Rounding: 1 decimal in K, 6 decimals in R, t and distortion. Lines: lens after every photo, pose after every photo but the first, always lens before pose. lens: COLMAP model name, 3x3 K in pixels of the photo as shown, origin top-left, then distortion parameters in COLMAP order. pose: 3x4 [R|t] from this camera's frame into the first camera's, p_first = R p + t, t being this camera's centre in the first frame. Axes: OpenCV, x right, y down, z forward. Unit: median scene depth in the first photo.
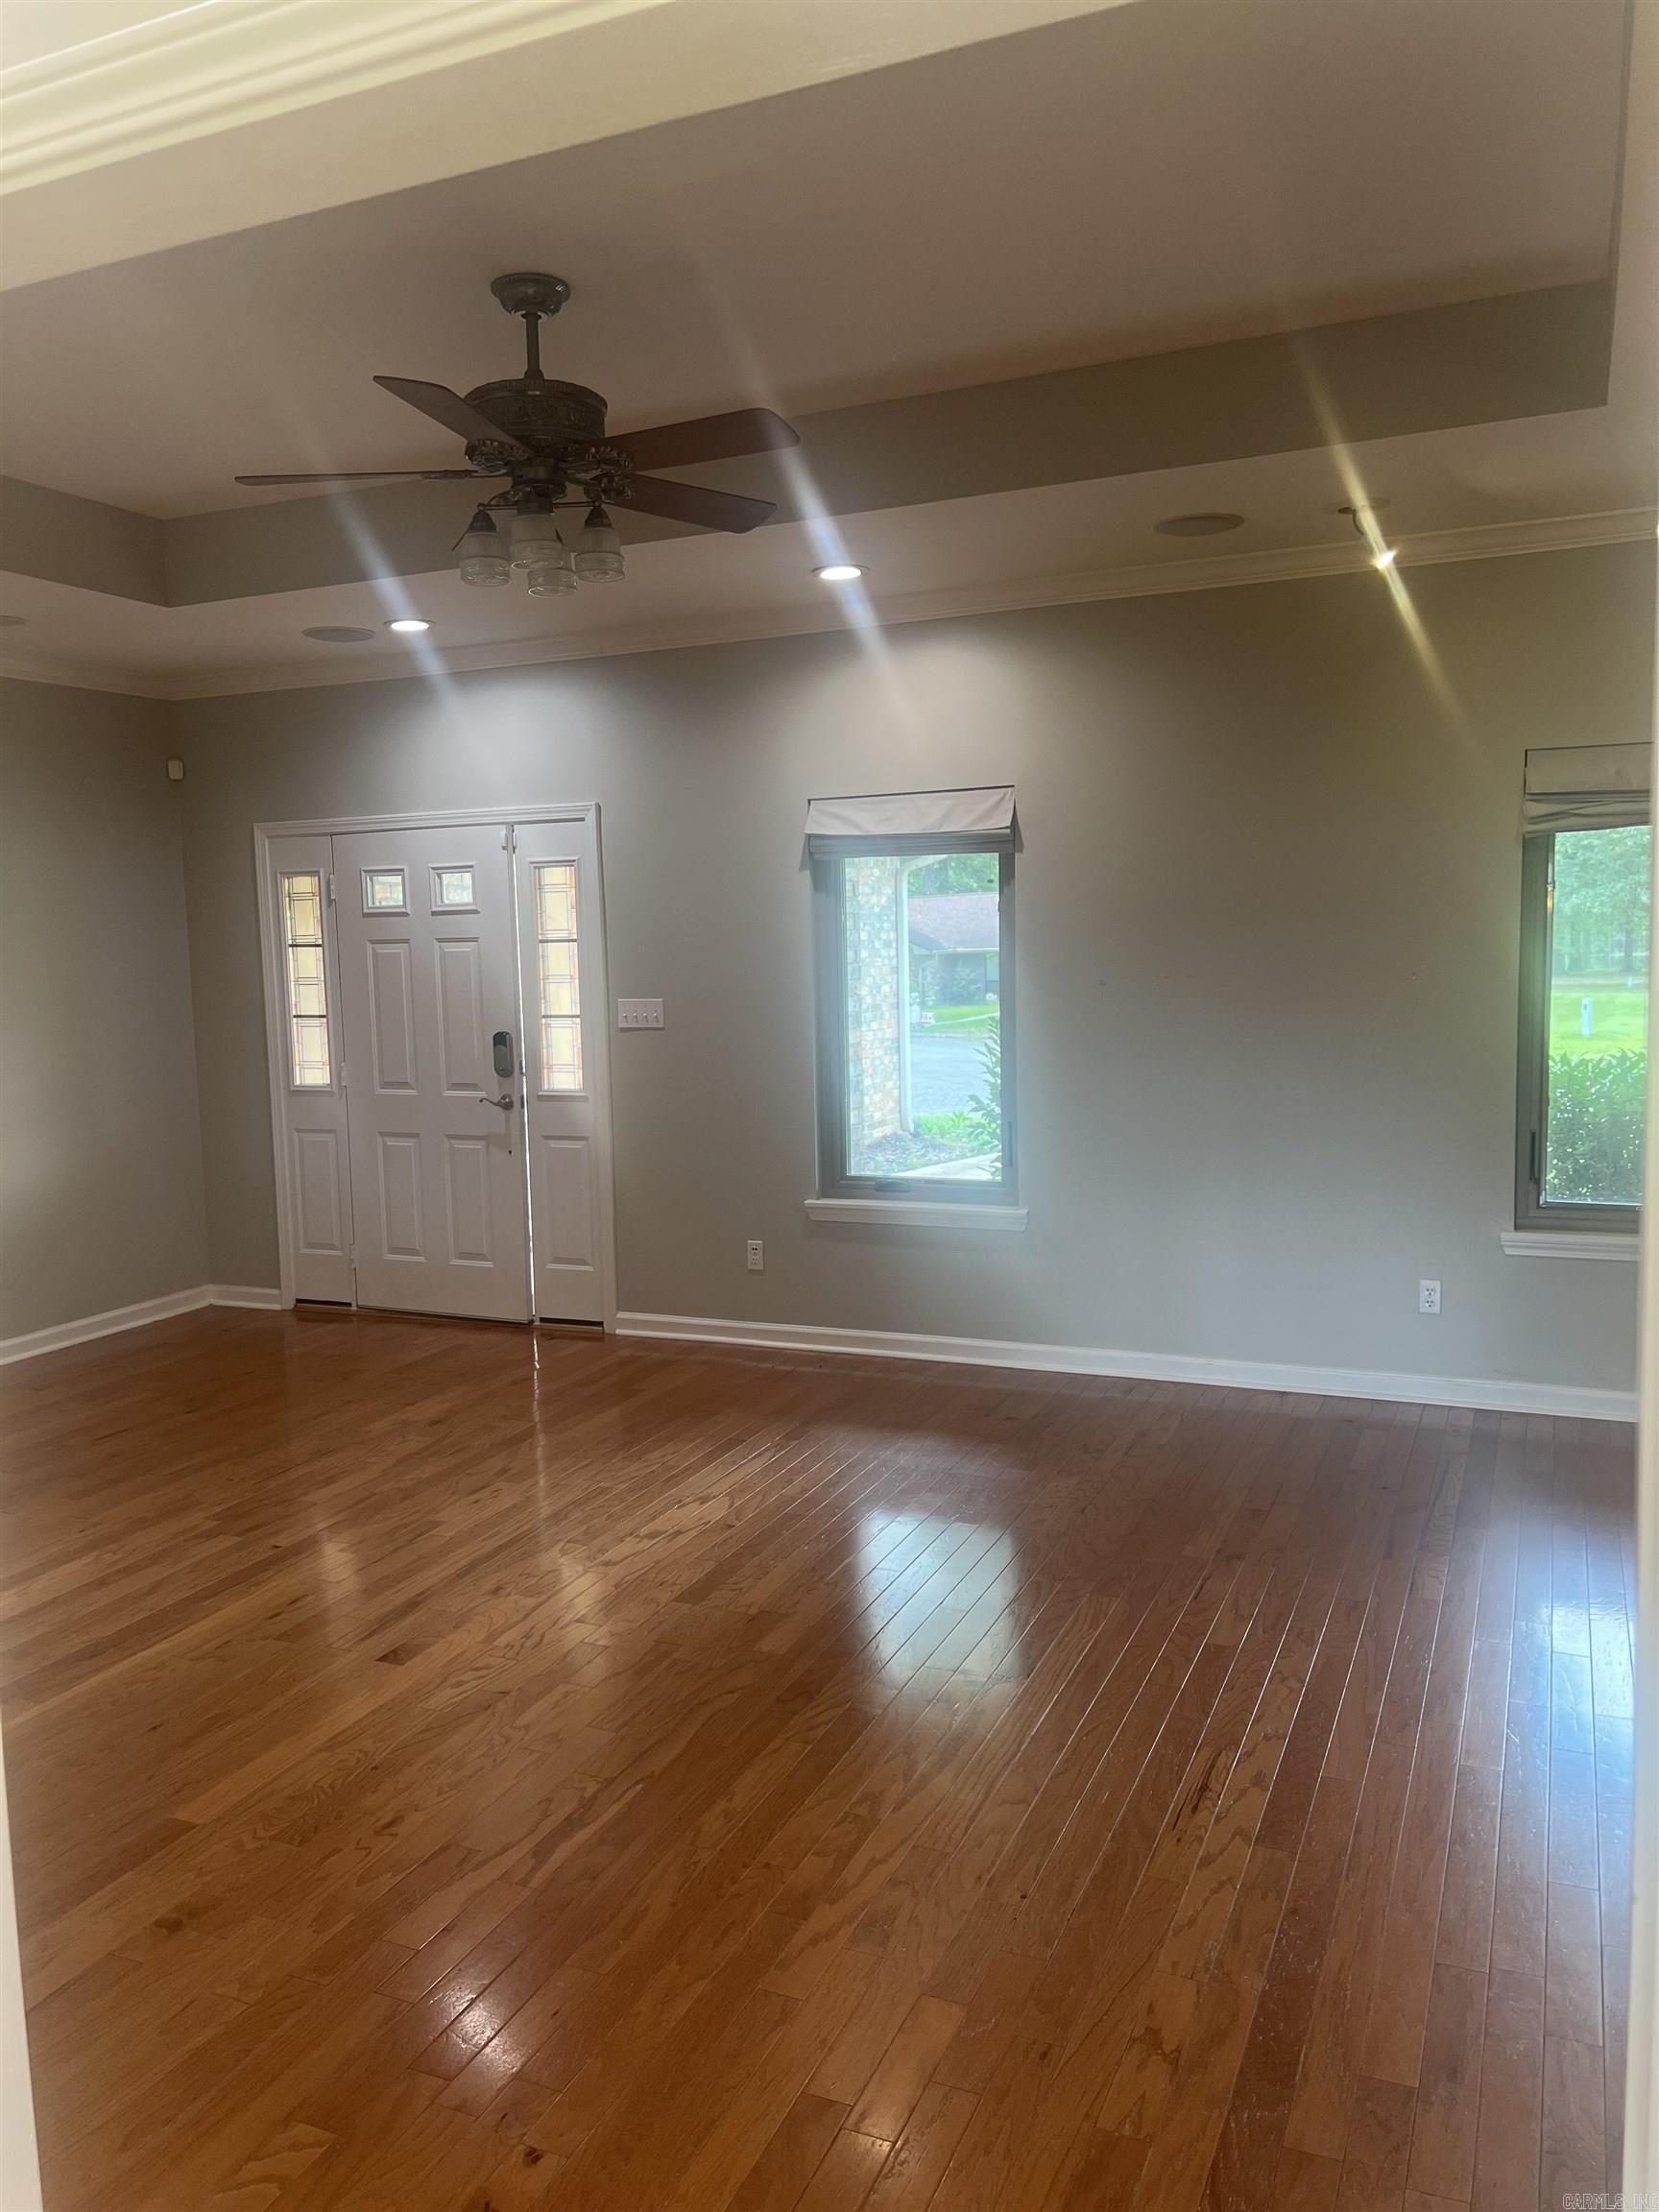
lens RADIAL K [[1662.1, 0, 826.0], [0, 1662.1, 1108.2], [0, 0, 1]] dist [0.067956, -0.050214]
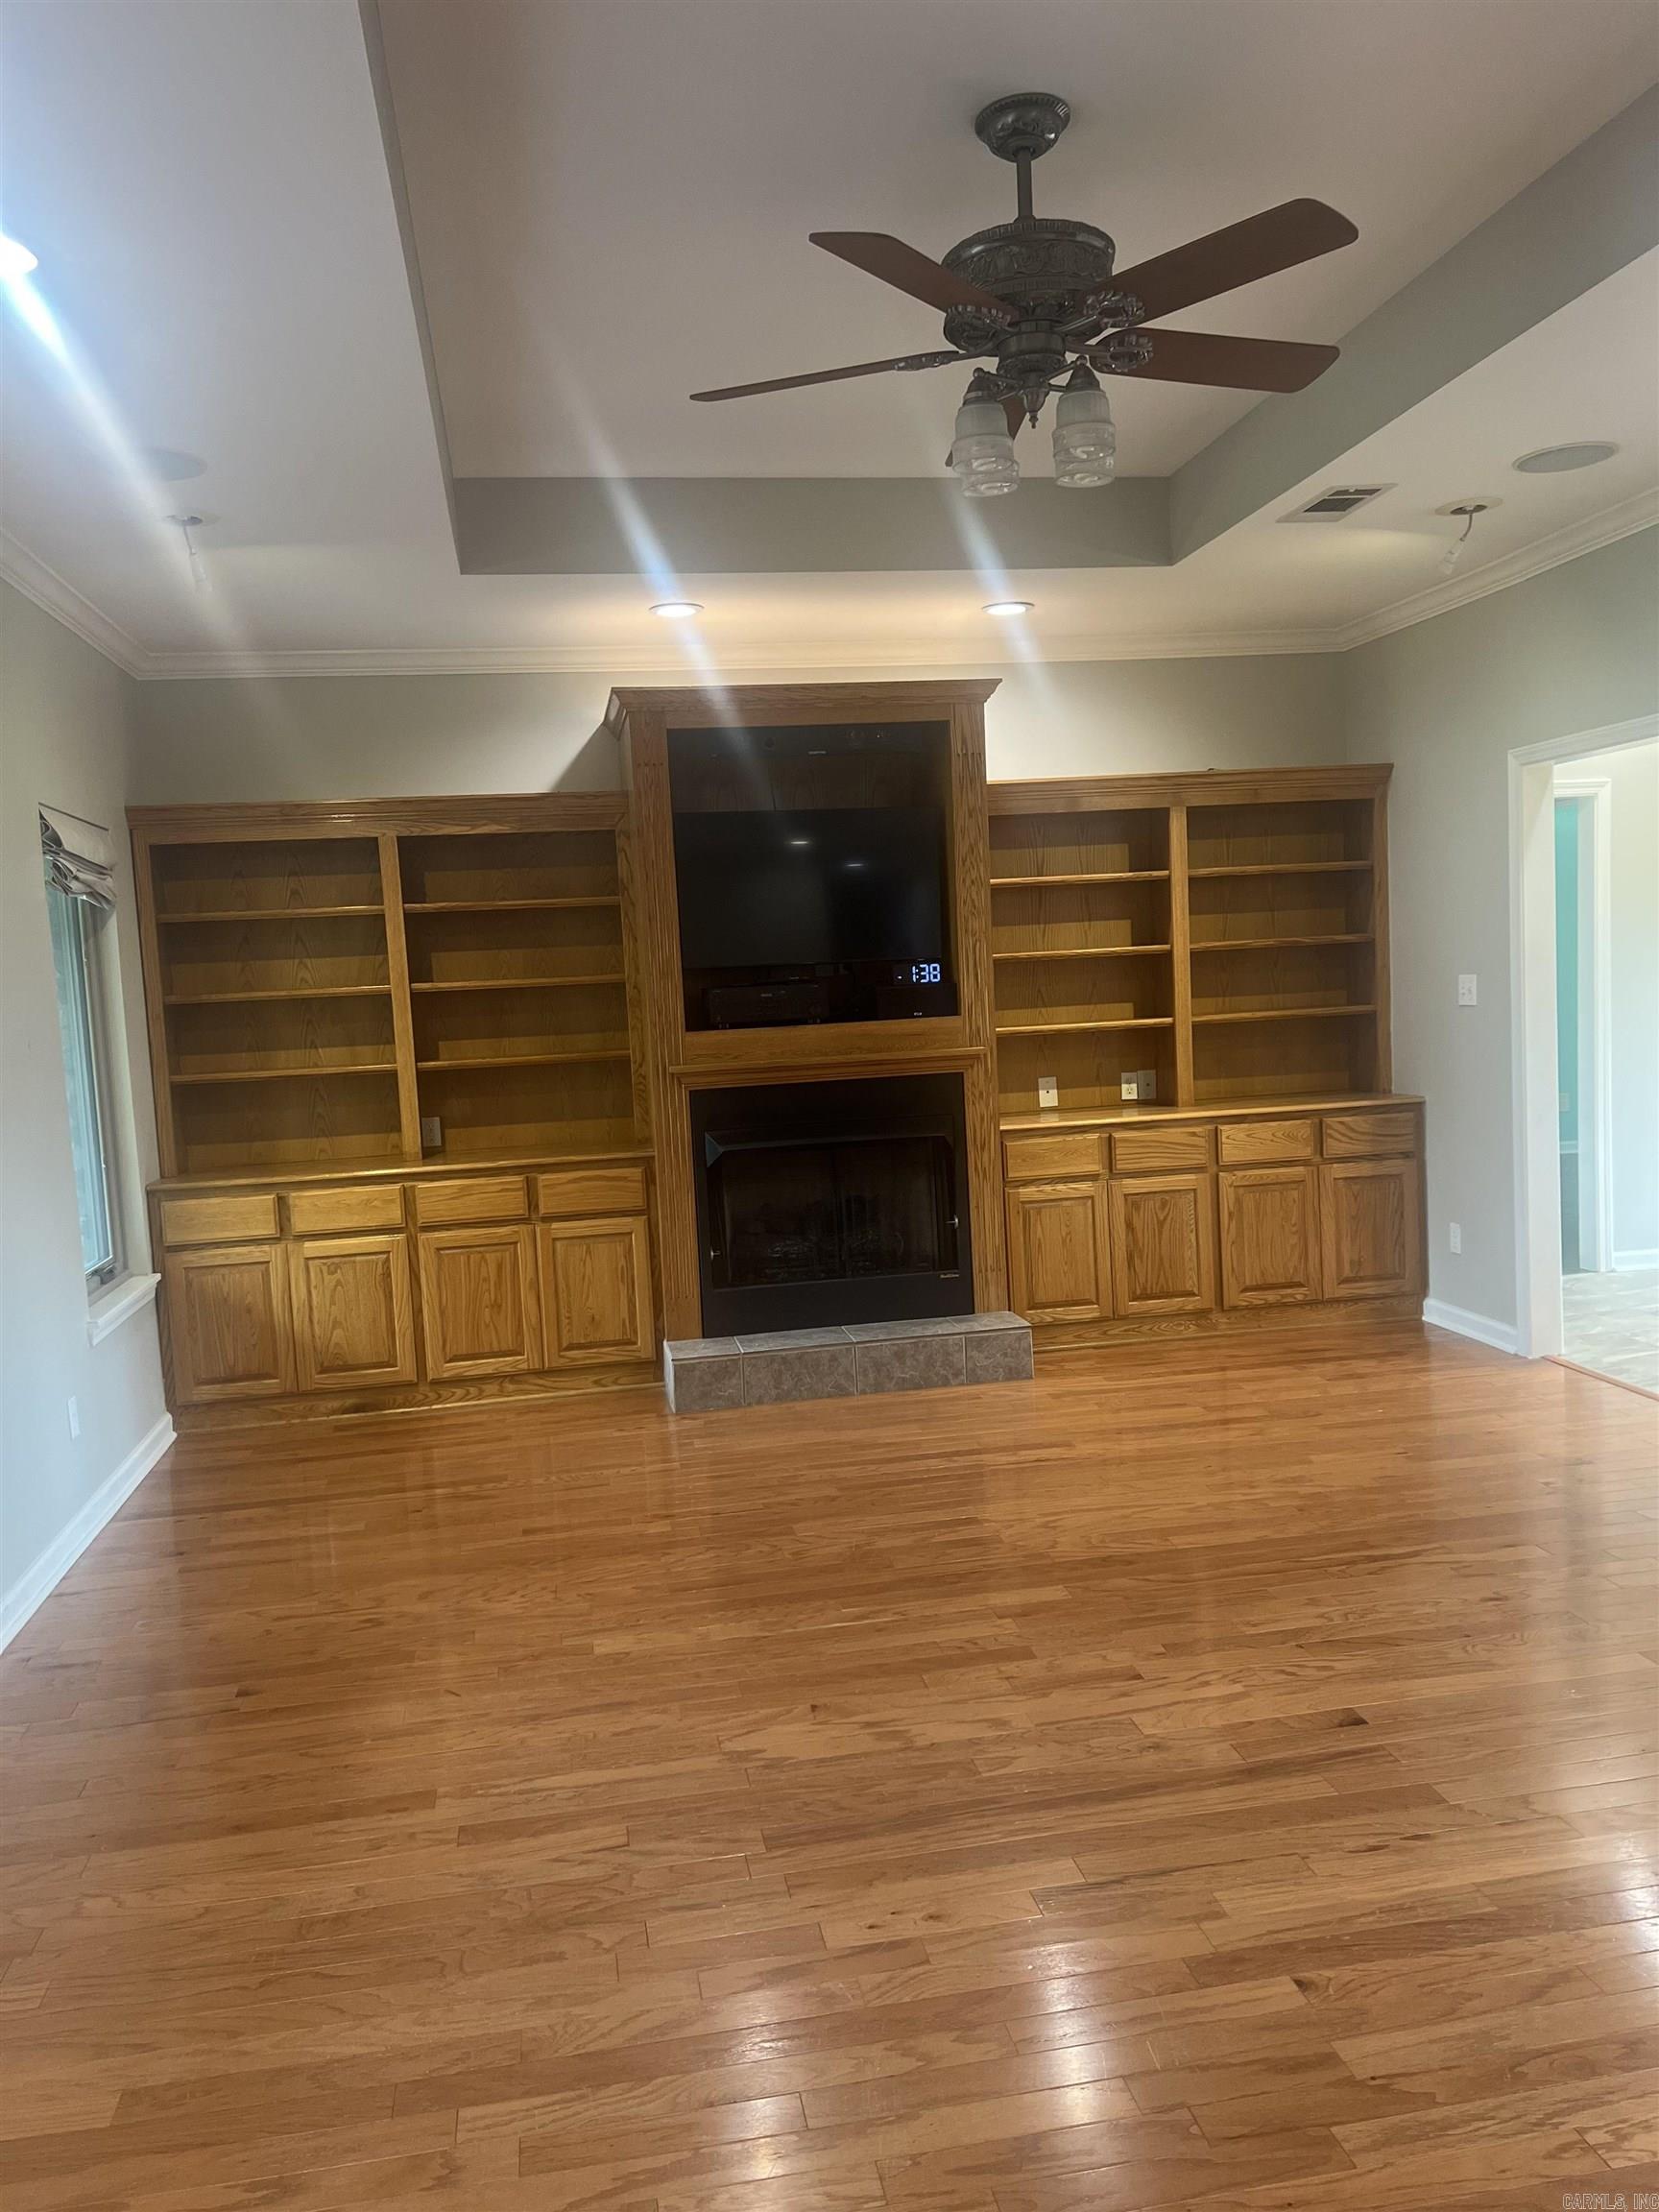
lens RADIAL K [[1662.1, 0, 825.0], [0, 1662.1, 1104.7], [0, 0, 1]] dist [0.067956, -0.050214]
pose [[-0.554944, -0.008265, 0.831846, -0.760781], [0.149704, 0.982634, 0.109635, -0.109712], [-0.818306, 0.185372, -0.544070, 1.503775]]
